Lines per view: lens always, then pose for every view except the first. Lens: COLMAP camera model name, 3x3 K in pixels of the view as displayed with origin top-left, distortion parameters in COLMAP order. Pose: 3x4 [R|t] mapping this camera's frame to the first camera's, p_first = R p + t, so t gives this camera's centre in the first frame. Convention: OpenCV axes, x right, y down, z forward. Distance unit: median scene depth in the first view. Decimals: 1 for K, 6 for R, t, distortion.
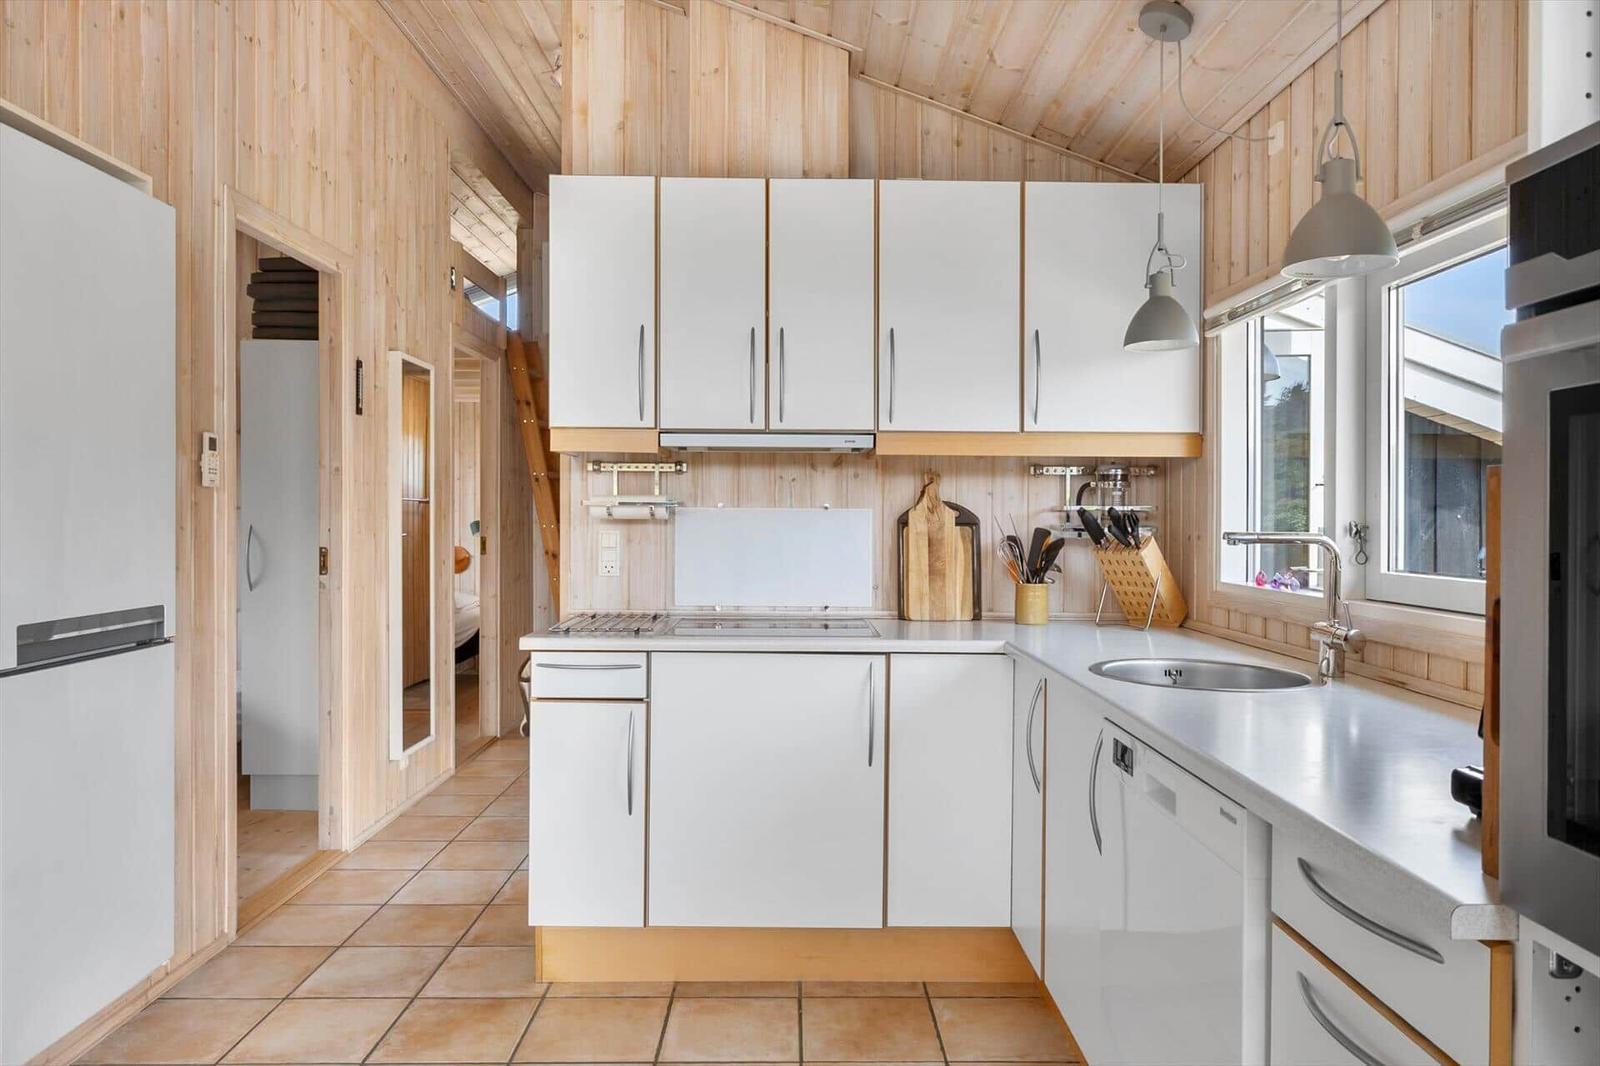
lens RADIAL K [[1043.3, 0, 799.8], [0, 1043.3, 517.3], [0, 0, 1]] dist [-0.000009, 0.000054]
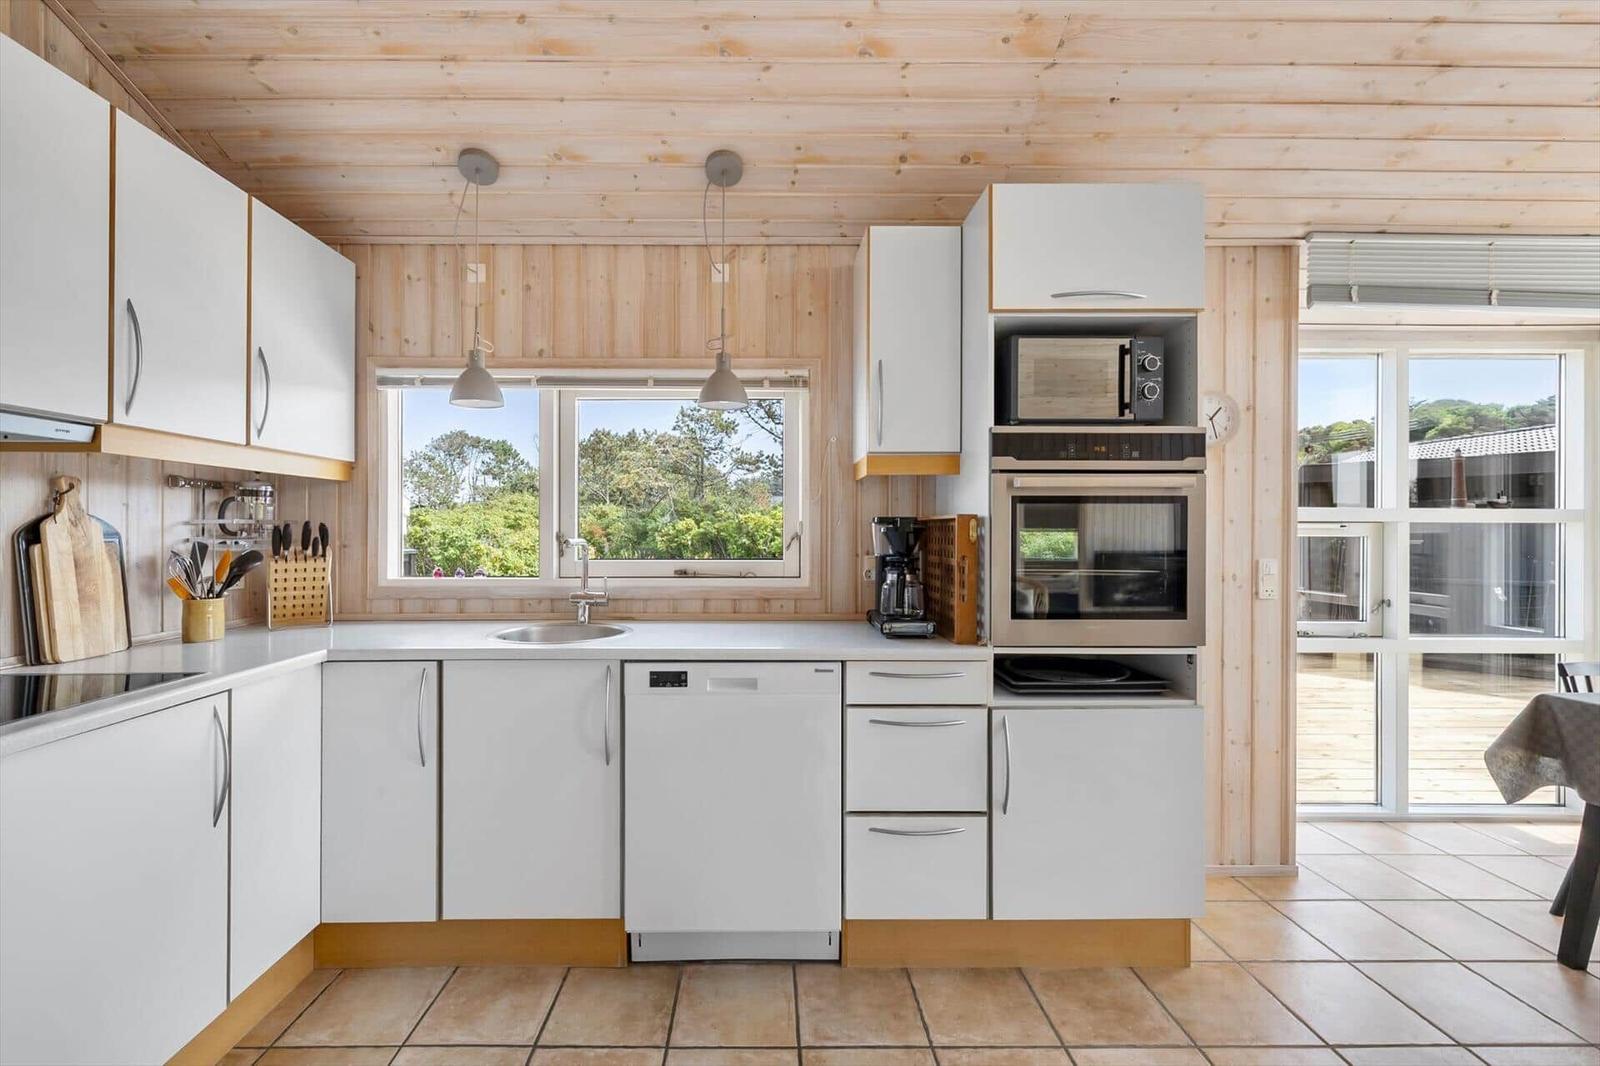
lens RADIAL K [[692.2, 0, 769.0], [0, 692.2, 529.3], [0, 0, 1]] dist [0.011870, 0.000184]
pose [[-0.002988, -0.006825, 0.999972, -0.441109], [0.000341, 0.999977, 0.006826, -0.005839], [-0.999995, 0.000361, -0.002985, 0.487811]]
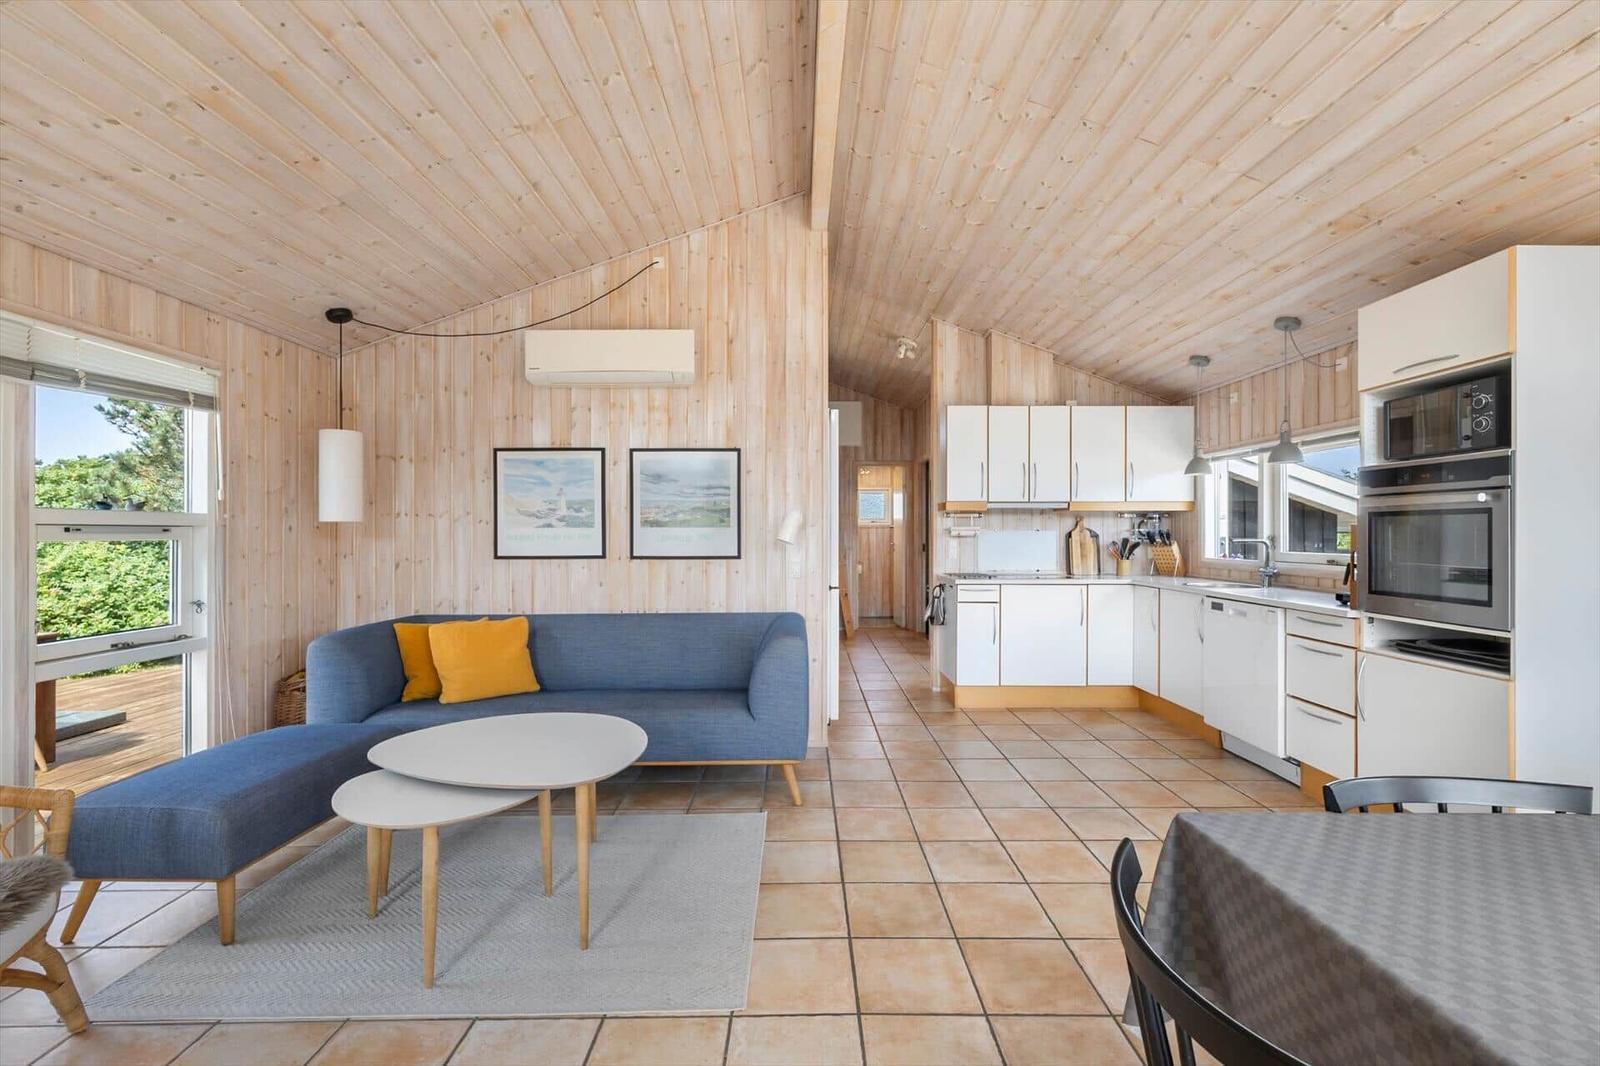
lens RADIAL K [[666.4, 0, 800.0], [0, 666.4, 533.0], [0, 0, 1]] dist [0.001228, 0.000091]
pose [[0.999957, -0.006741, 0.006367, -0.597580], [0.006740, 0.999977, 0.000167, -0.008220], [-0.006368, -0.000124, 0.999980, -0.648457]]
